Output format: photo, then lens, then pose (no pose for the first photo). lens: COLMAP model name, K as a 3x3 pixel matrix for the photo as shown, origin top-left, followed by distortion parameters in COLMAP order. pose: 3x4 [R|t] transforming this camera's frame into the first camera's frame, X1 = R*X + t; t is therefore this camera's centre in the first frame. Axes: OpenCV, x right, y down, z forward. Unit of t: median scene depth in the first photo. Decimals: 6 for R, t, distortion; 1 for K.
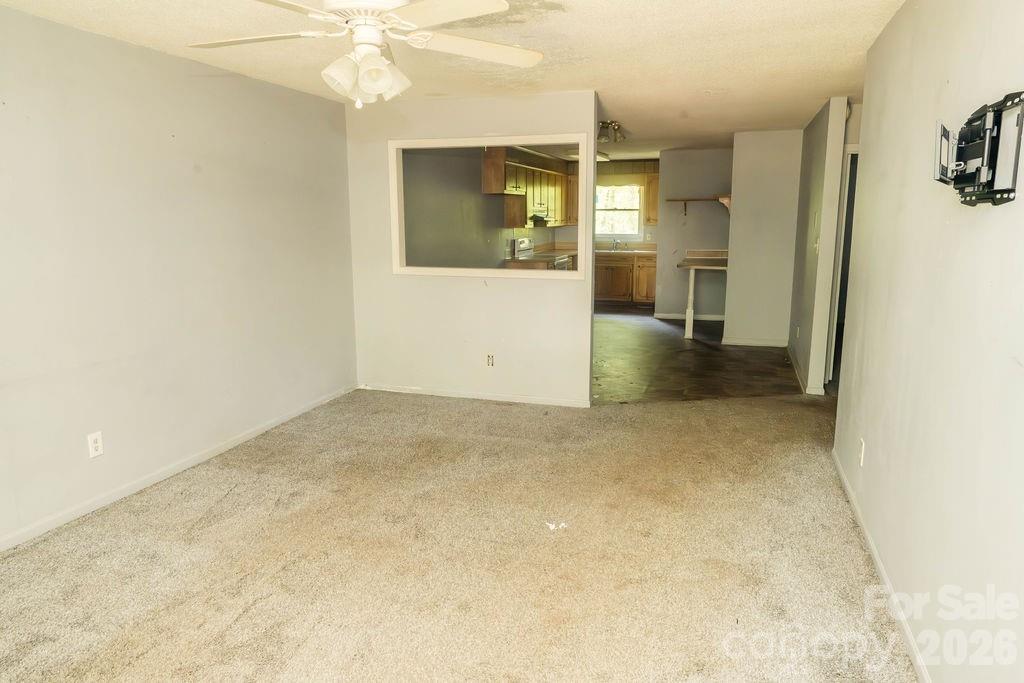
lens RADIAL K [[690.9, 0, 512.0], [0, 690.9, 341.5], [0, 0, 1]] dist [-0.004295, 0.000304]
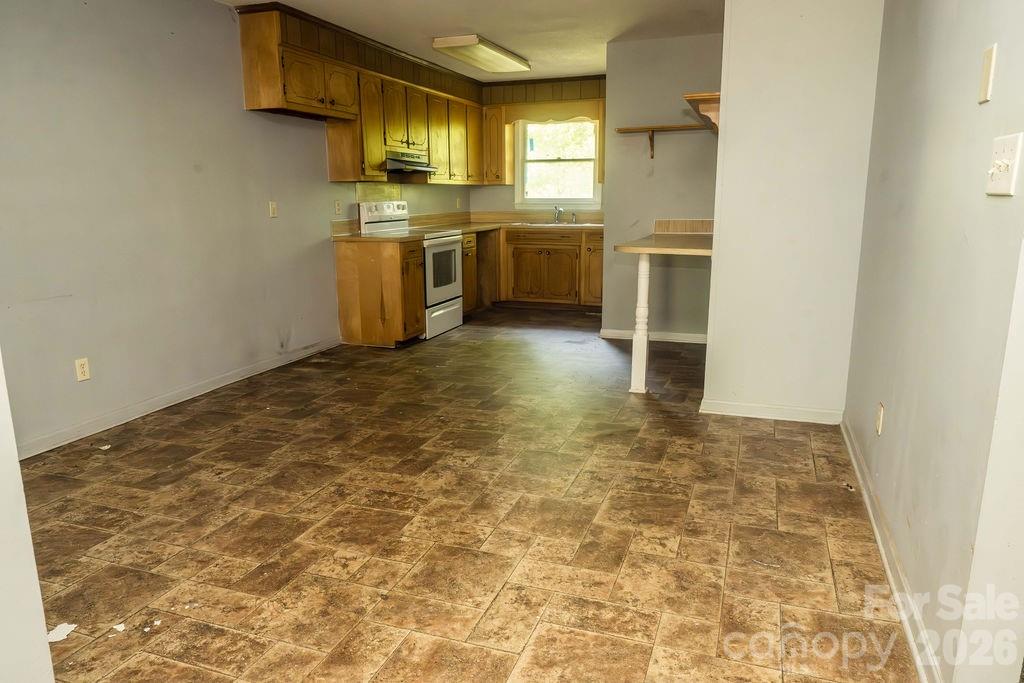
lens RADIAL K [[690.9, 0, 512.0], [0, 690.9, 341.5], [0, 0, 1]] dist [-0.004295, 0.000304]
pose [[0.999299, 0.004492, -0.037166, 0.145330], [-0.003525, 0.999655, 0.026034, -0.043383], [0.037270, -0.025885, 0.998970, 0.393090]]
